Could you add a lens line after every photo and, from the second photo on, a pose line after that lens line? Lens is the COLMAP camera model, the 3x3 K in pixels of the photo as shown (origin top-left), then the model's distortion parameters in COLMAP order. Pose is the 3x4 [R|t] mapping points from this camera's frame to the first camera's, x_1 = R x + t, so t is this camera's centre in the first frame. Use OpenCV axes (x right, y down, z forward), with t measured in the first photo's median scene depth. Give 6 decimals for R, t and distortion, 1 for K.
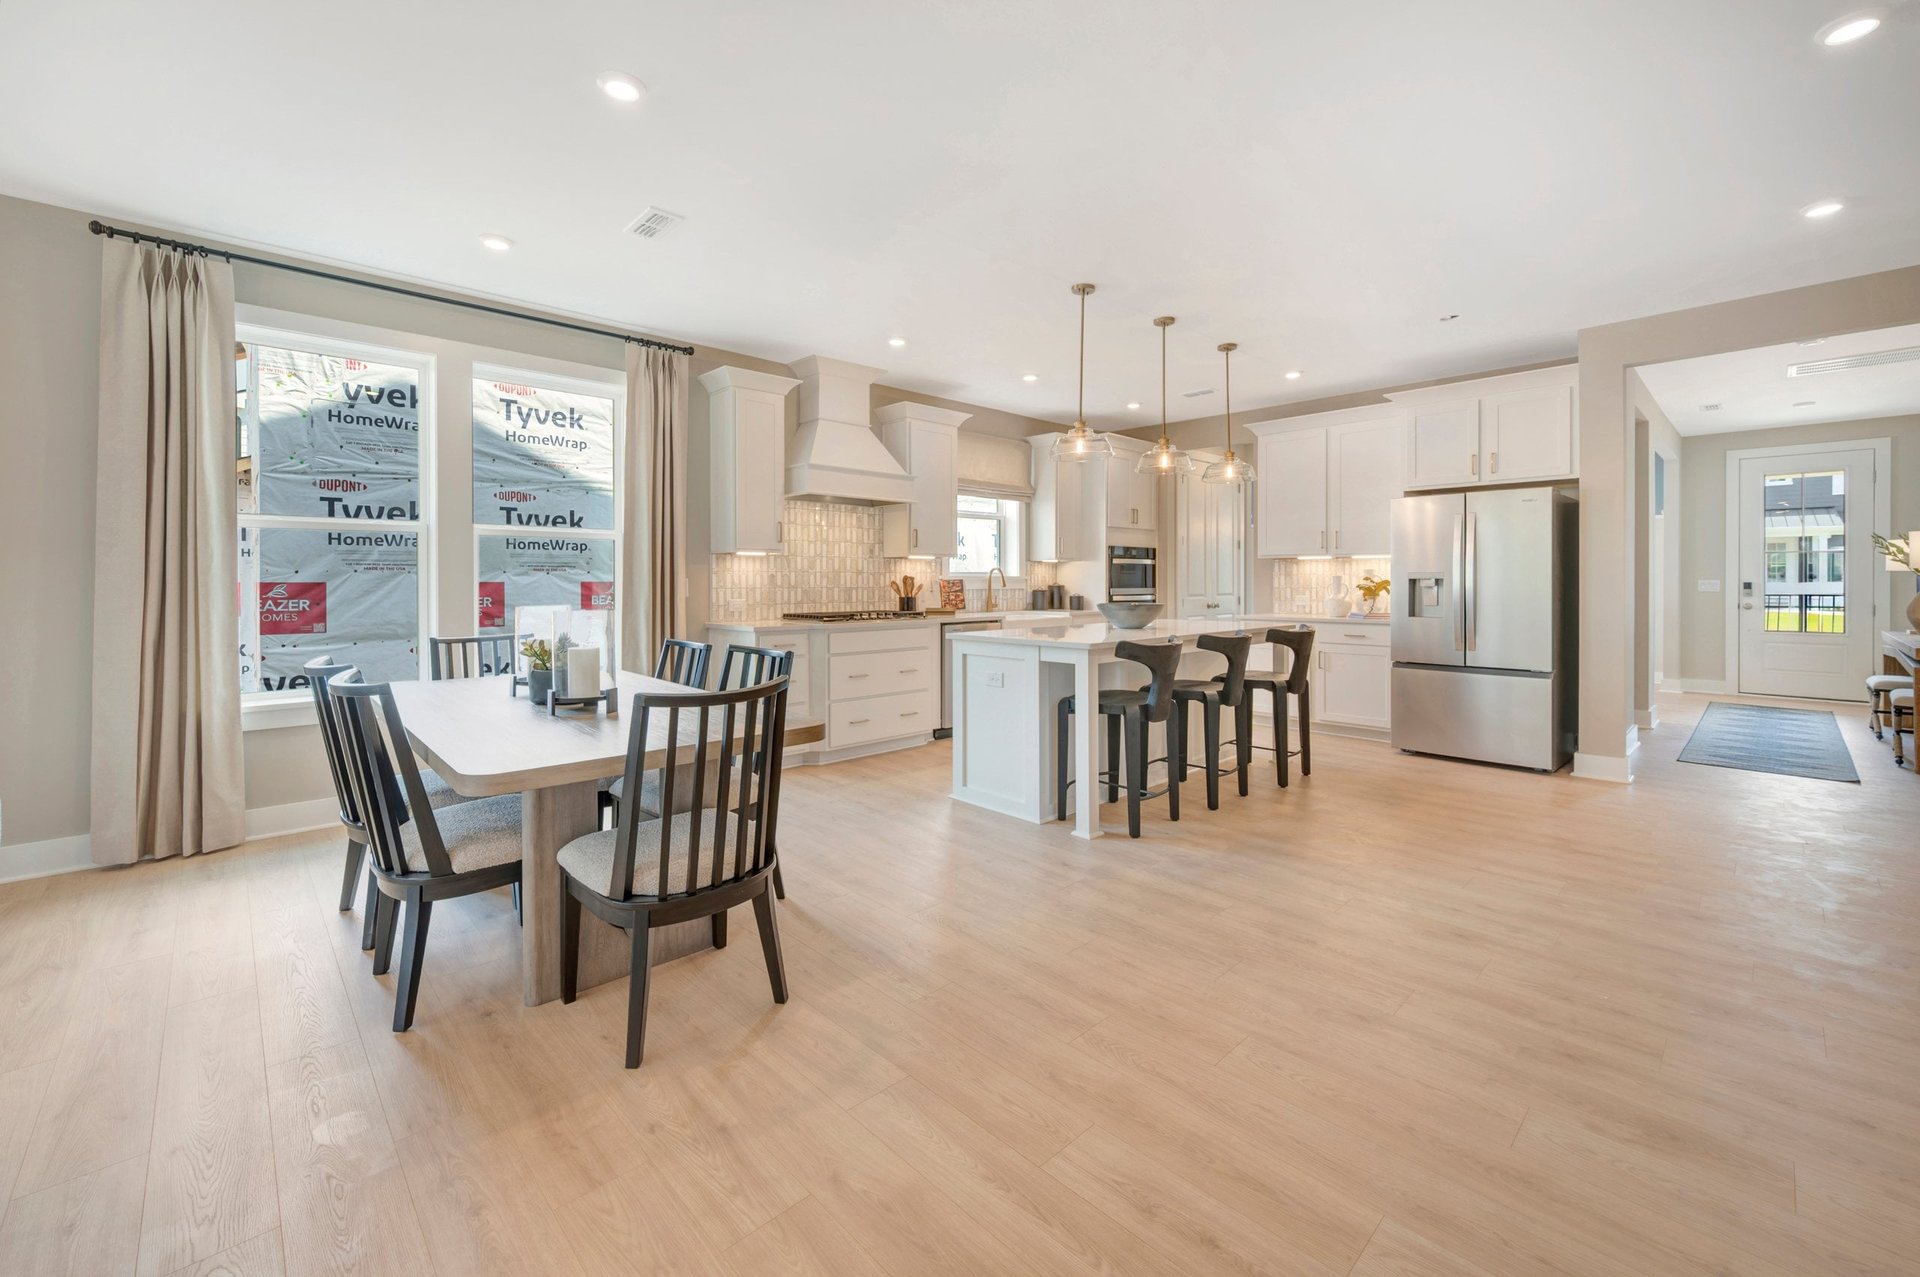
lens RADIAL K [[783.1, 0, 955.6], [0, 783.1, 580.4], [0, 0, 1]] dist [0.000383, 0.000110]
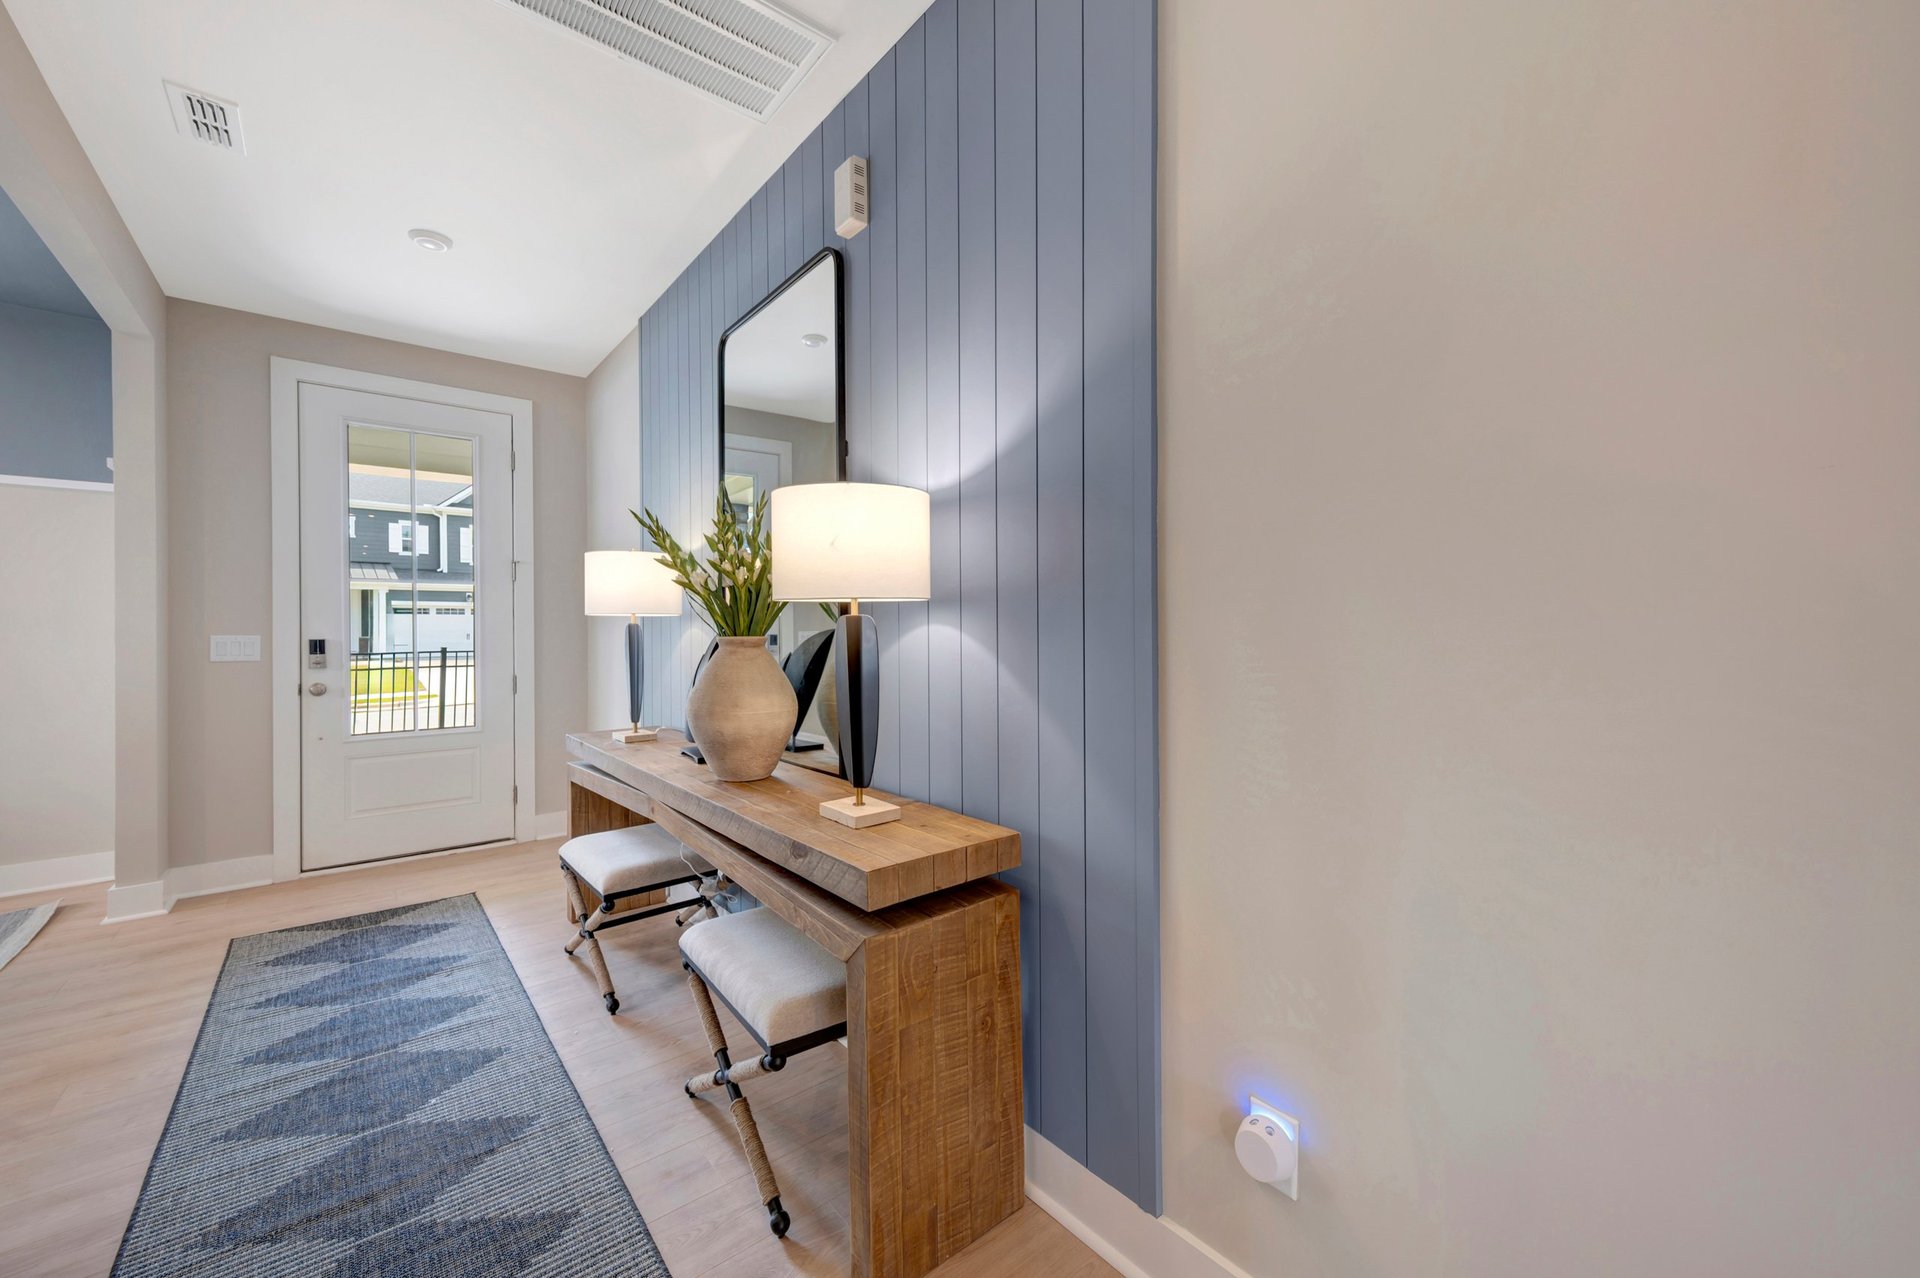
lens RADIAL K [[754.8, 0, 960.0], [0, 754.8, 639.0], [0, 0, 1]] dist [0.018189, 0.000038]
pose [[0.075989, -0.007668, 0.997079, 0.743043], [0.002541, 0.999969, 0.007497, -0.000934], [-0.997105, 0.001964, 0.076006, 0.740606]]
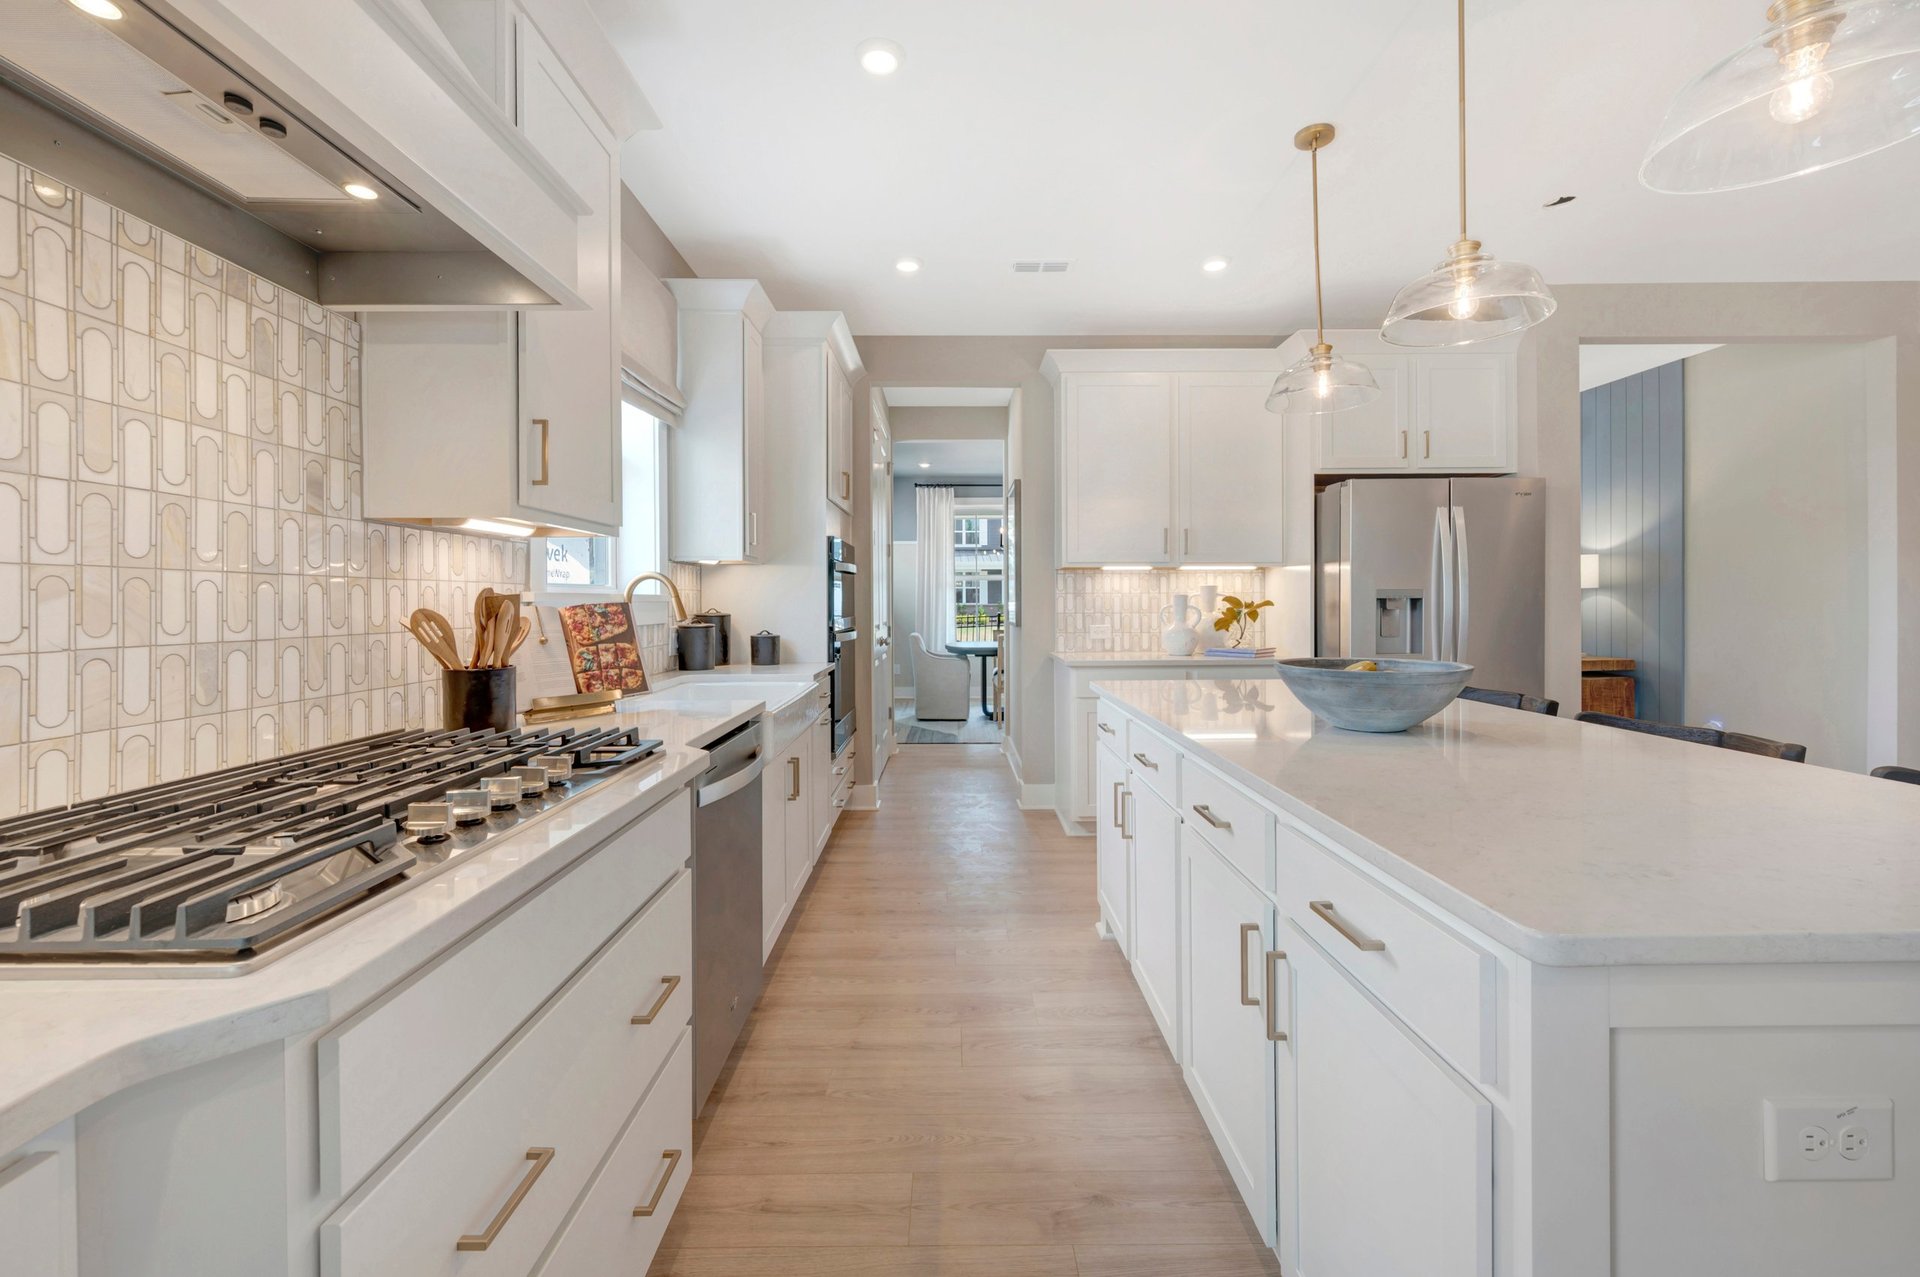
lens RADIAL K [[793.5, 0, 956.7], [0, 793.5, 605.9], [0, 0, 1]] dist [-0.000355, -0.000107]
pose [[0.686254, -0.007681, 0.727322, -0.148296], [0.004085, 0.999969, 0.006706, -0.001611], [-0.727351, -0.001631, 0.686264, 0.683671]]
